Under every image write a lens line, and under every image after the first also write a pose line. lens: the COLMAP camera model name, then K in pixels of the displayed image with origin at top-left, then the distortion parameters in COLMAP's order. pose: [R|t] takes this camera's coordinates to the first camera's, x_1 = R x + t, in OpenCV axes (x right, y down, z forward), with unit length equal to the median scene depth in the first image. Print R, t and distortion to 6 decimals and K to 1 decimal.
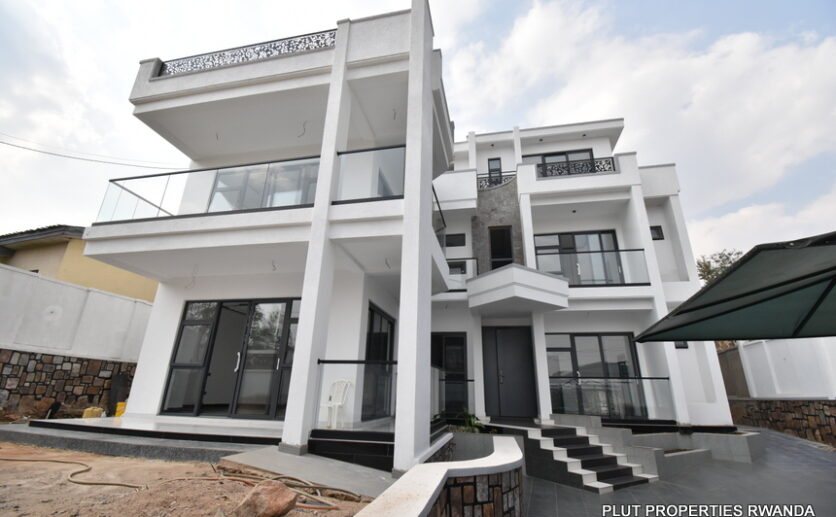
lens RADIAL K [[369.6, 0, 418.1], [0, 369.6, 261.4], [0, 0, 1]] dist [-0.014202, -0.005494]
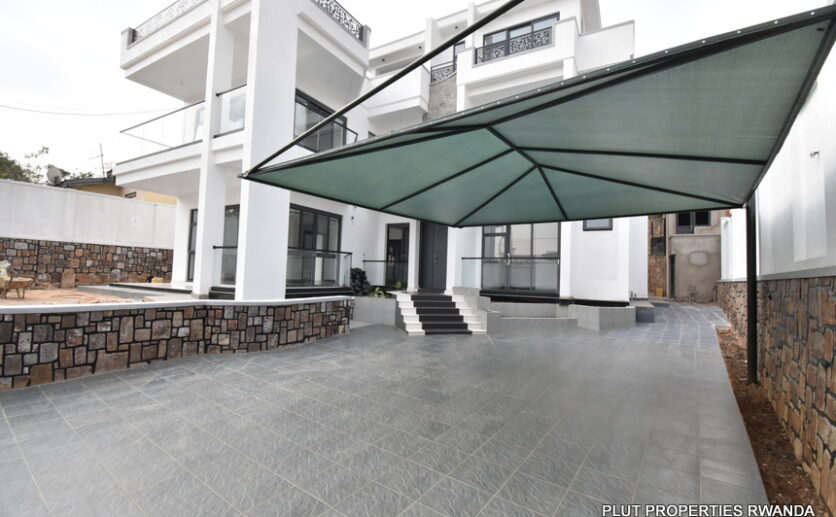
lens RADIAL K [[369.6, 0, 416.1], [0, 369.6, 257.8], [0, 0, 1]] dist [-0.014202, -0.005494]
pose [[0.951780, -0.008759, -0.306656, 0.657718], [0.096263, 0.957635, 0.271420, -0.017236], [0.291287, -0.287852, 0.912301, -0.126141]]
